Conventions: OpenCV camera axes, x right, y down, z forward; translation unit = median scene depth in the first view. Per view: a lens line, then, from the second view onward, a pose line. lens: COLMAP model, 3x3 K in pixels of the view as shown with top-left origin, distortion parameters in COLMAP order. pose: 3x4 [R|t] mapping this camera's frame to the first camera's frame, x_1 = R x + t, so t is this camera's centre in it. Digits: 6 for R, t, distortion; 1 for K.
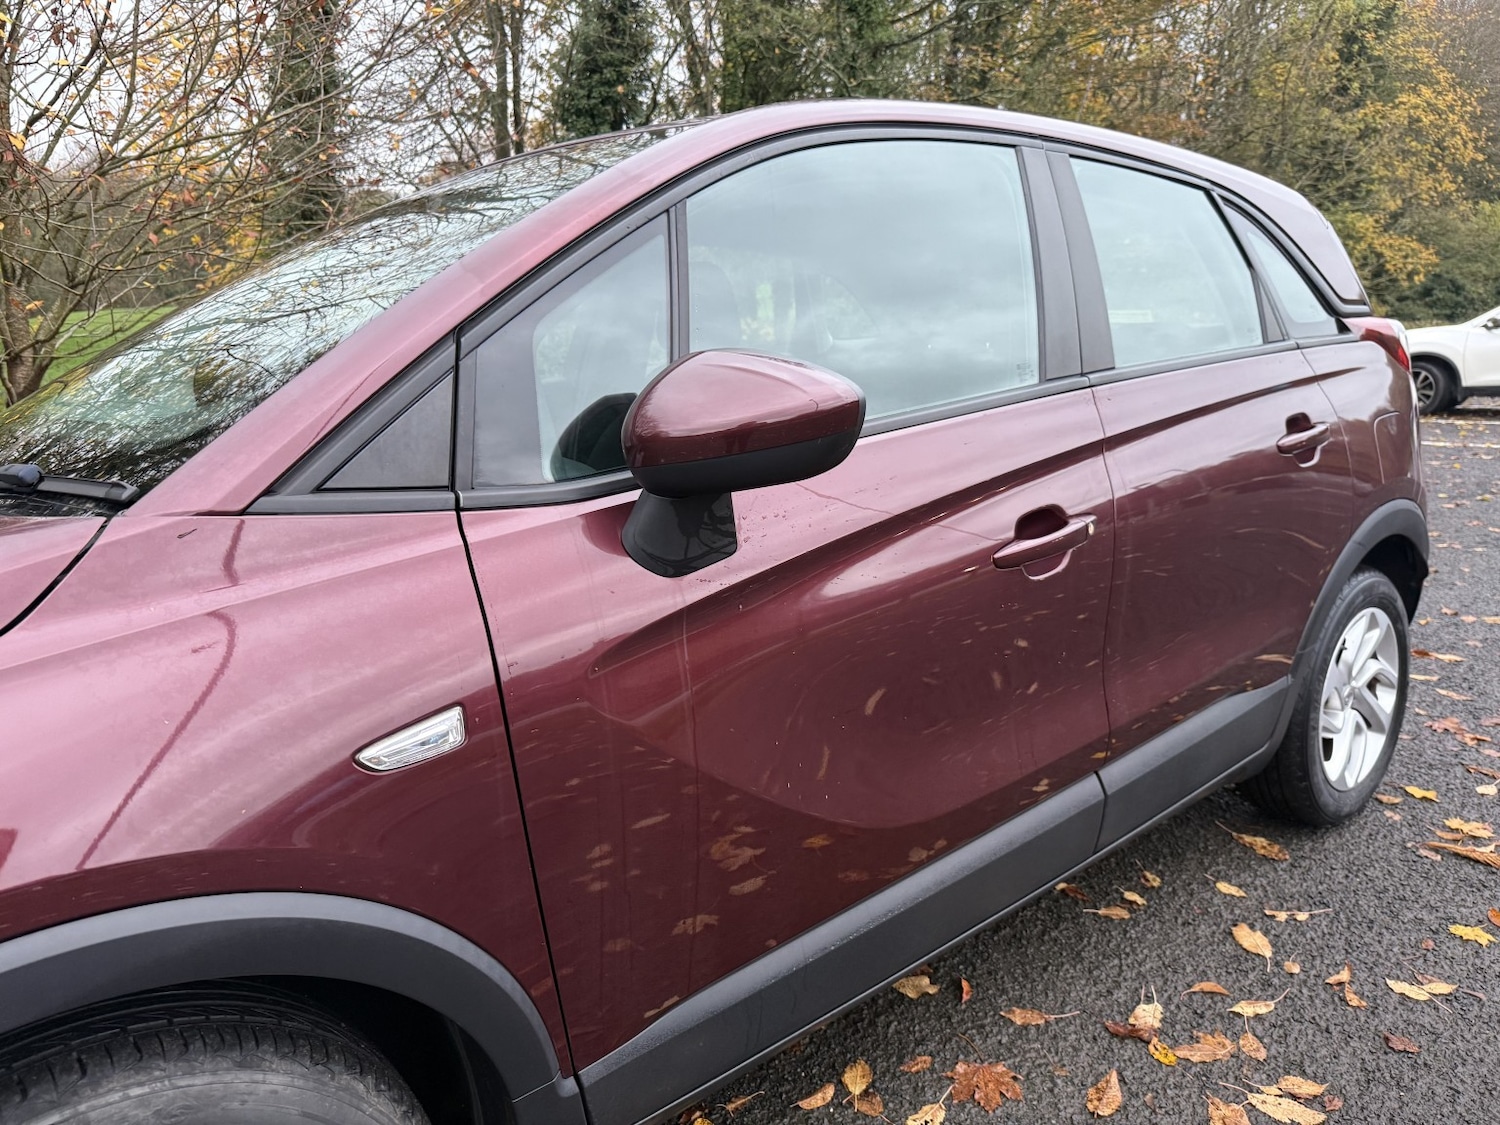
lens RADIAL K [[1065.4, 0, 741.2], [0, 1065.4, 562.3], [0, 0, 1]] dist [0.004914, -0.008139]
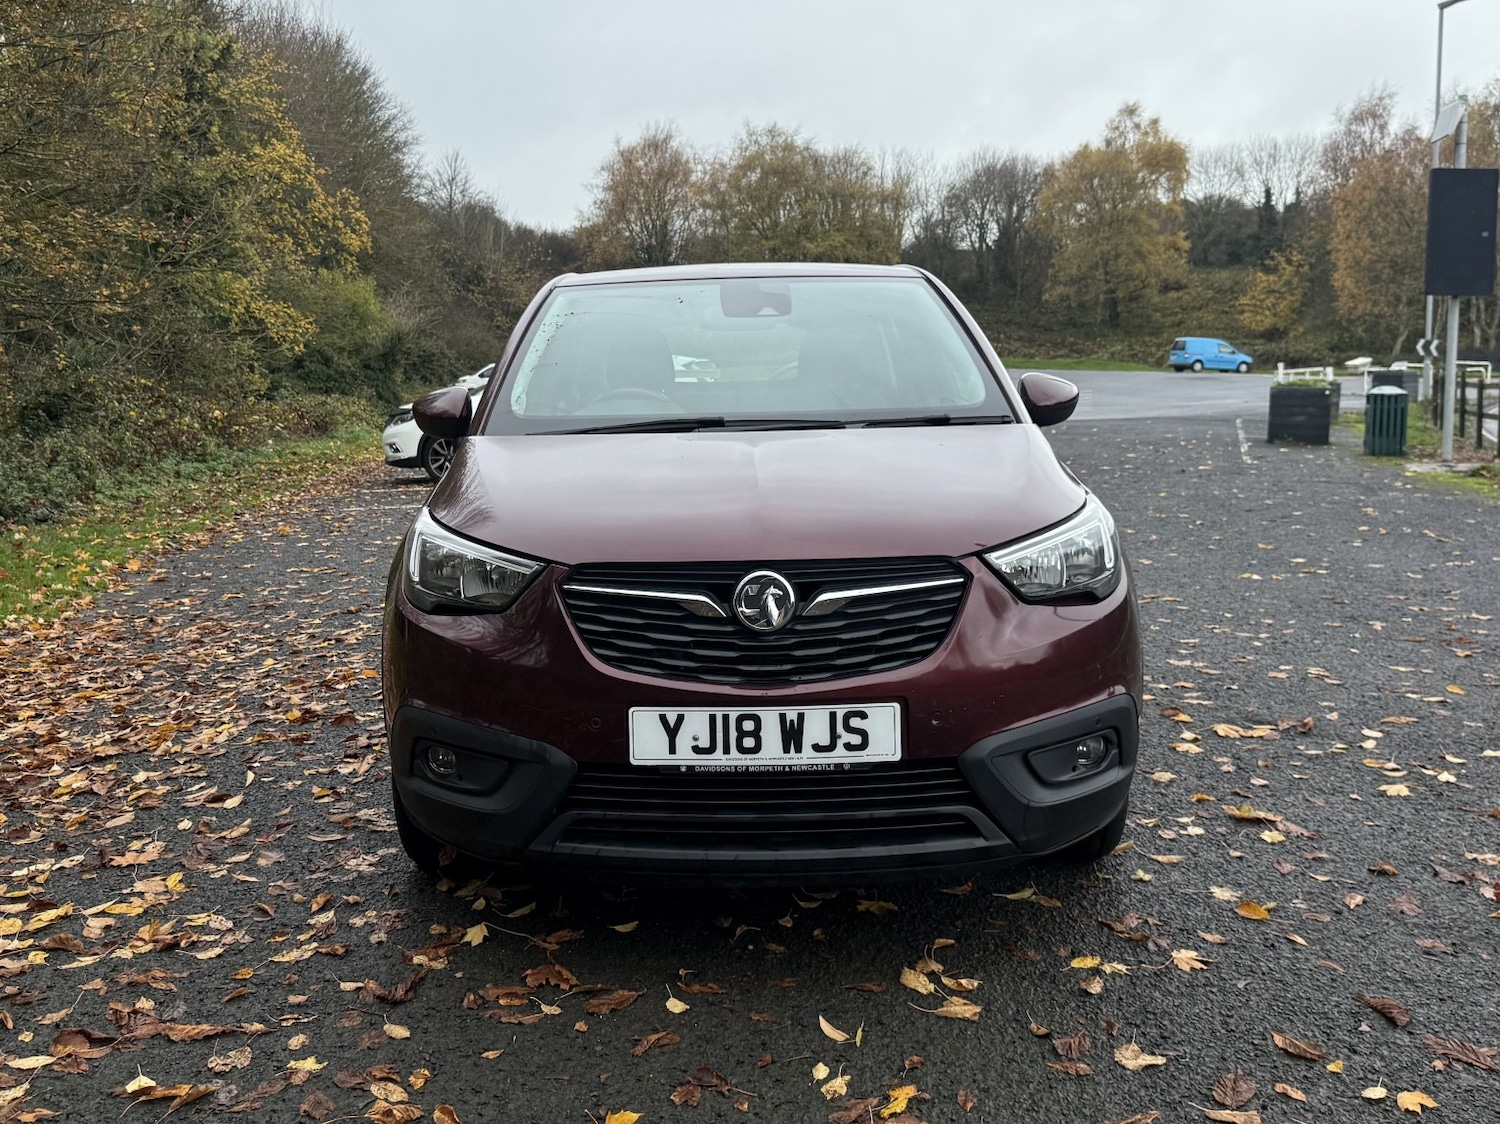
lens RADIAL K [[1480.1, 0, 689.4], [0, 1480.1, 502.3], [0, 0, 1]] dist [0.181262, -0.416246]
pose [[0.639207, -0.047835, 0.767546, -1.845615], [0.163972, 0.983590, -0.075255, 0.136324], [-0.751351, 0.173959, 0.636561, -0.360080]]
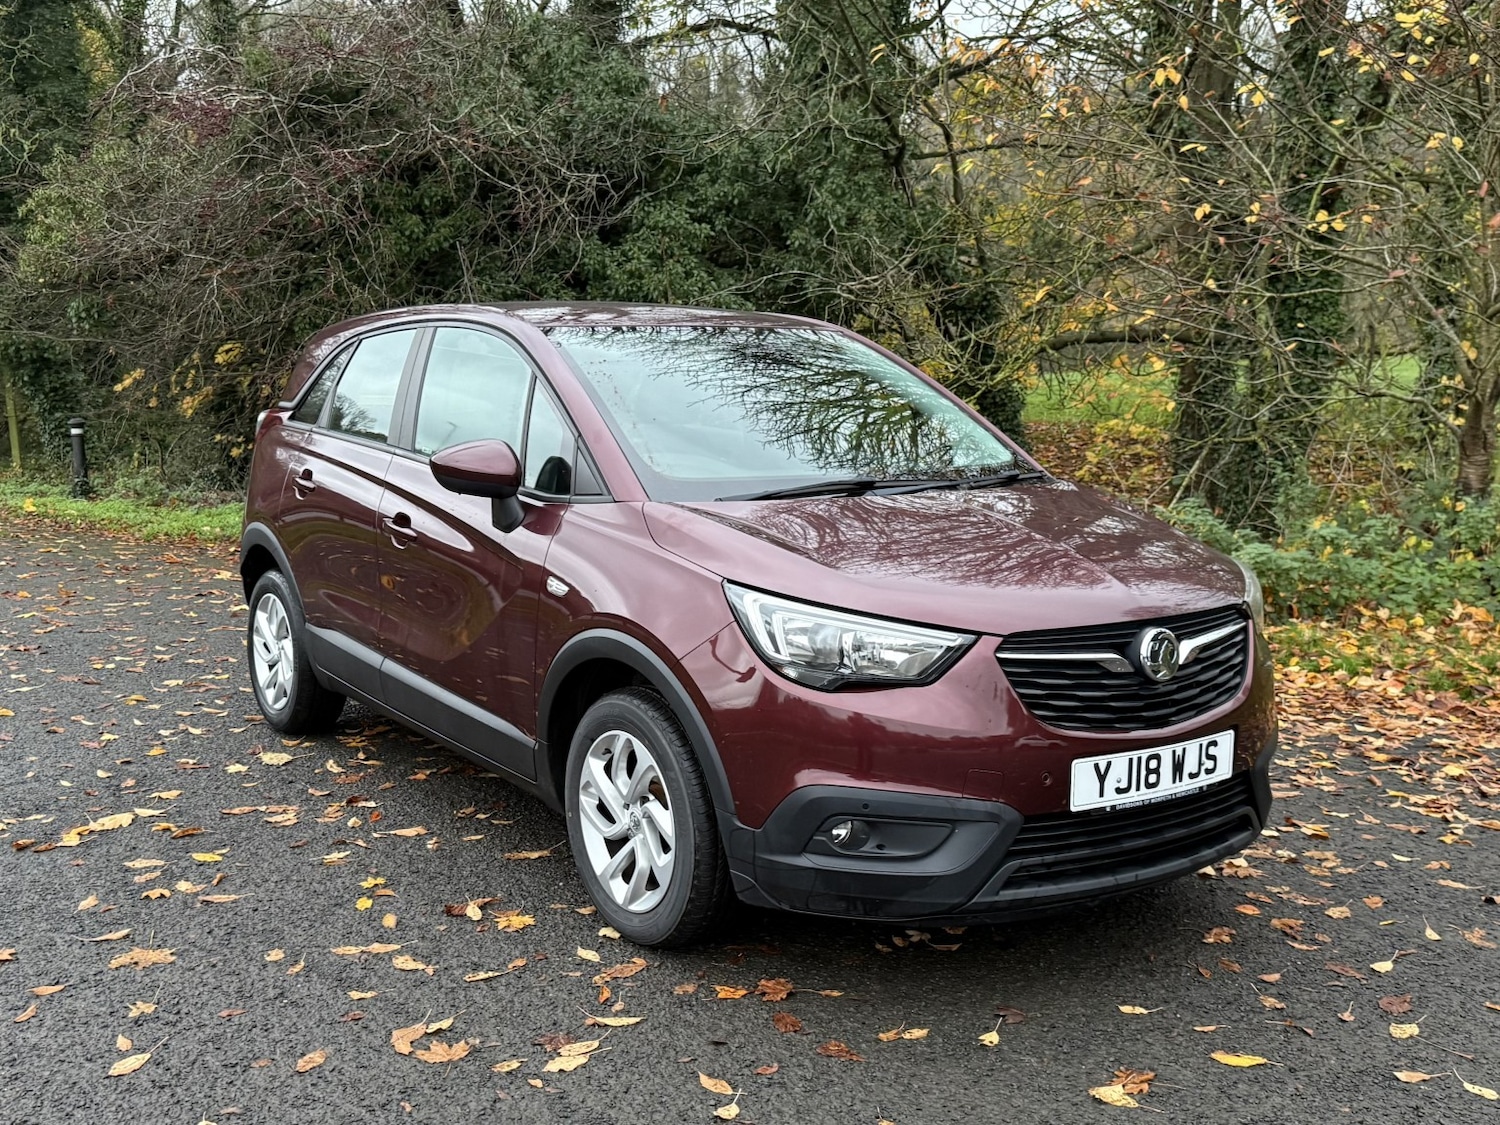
lens RADIAL K [[1546.8, 0, 698.6], [0, 1546.8, 636.8], [0, 0, 1]] dist [0.194874, -0.472217]
pose [[0.089658, -0.146798, 0.985095, -2.392276], [0.201295, 0.971337, 0.126427, -0.174763], [-0.975419, 0.186959, 0.116638, 0.700352]]
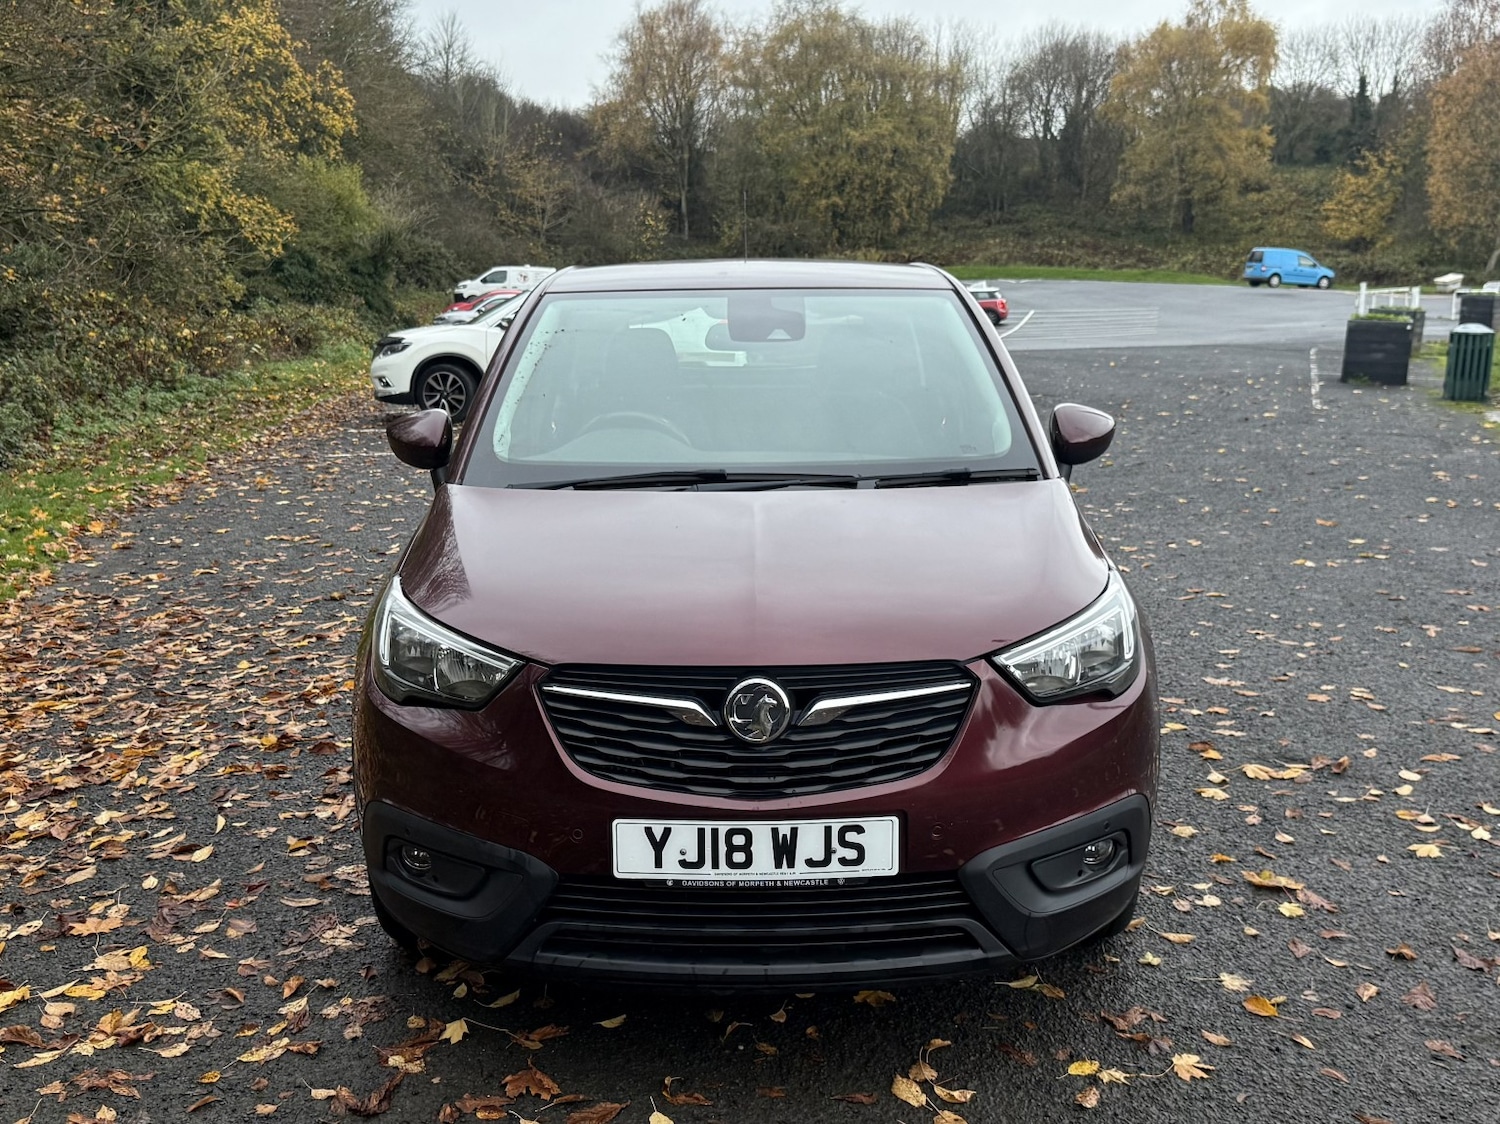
lens RADIAL K [[1604.3, 0, 754.9], [0, 1604.3, 635.5], [0, 0, 1]] dist [0.179088, -0.413029]
pose [[0.621667, -0.143267, 0.770068, -1.818310], [0.152717, 0.986433, 0.060234, -0.006528], [-0.768249, 0.080157, 0.635112, -0.408156]]
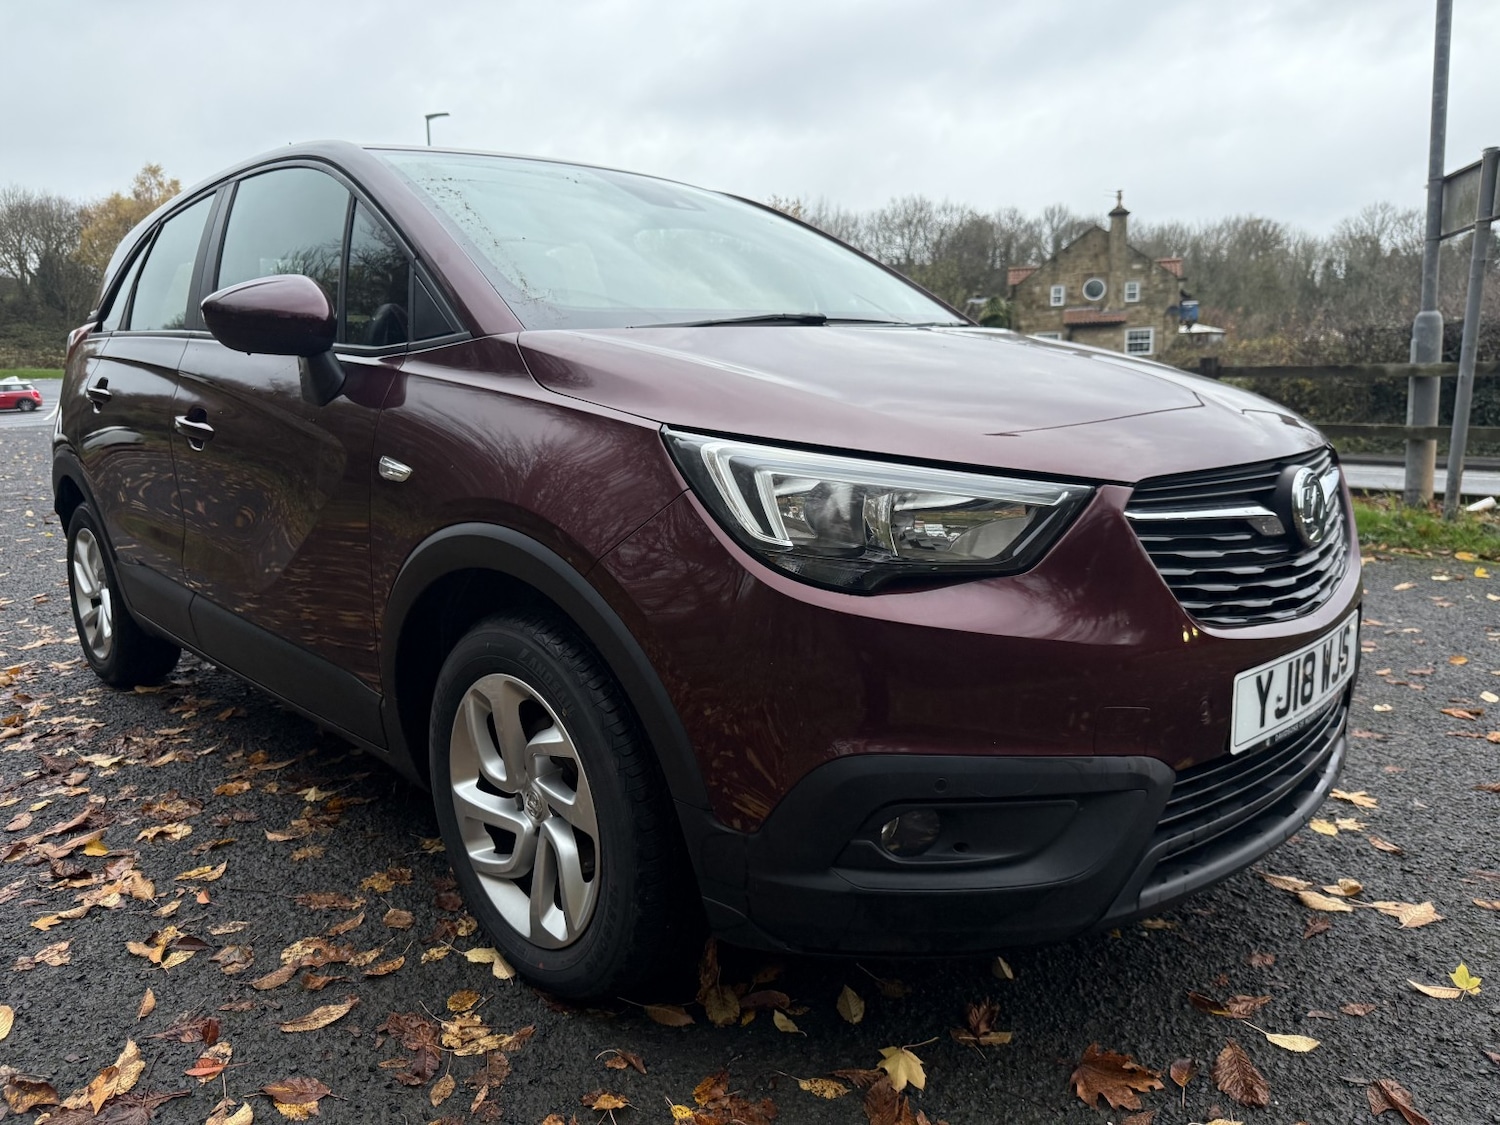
lens RADIAL K [[1067.9, 0, 751.2], [0, 1067.9, 557.7], [0, 0, 1]] dist [-0.007806, 0.006965]
pose [[-0.098518, -0.143091, 0.984794, -1.489478], [0.235692, 0.958097, 0.162790, -0.040358], [-0.966821, 0.248145, -0.060664, 0.855734]]
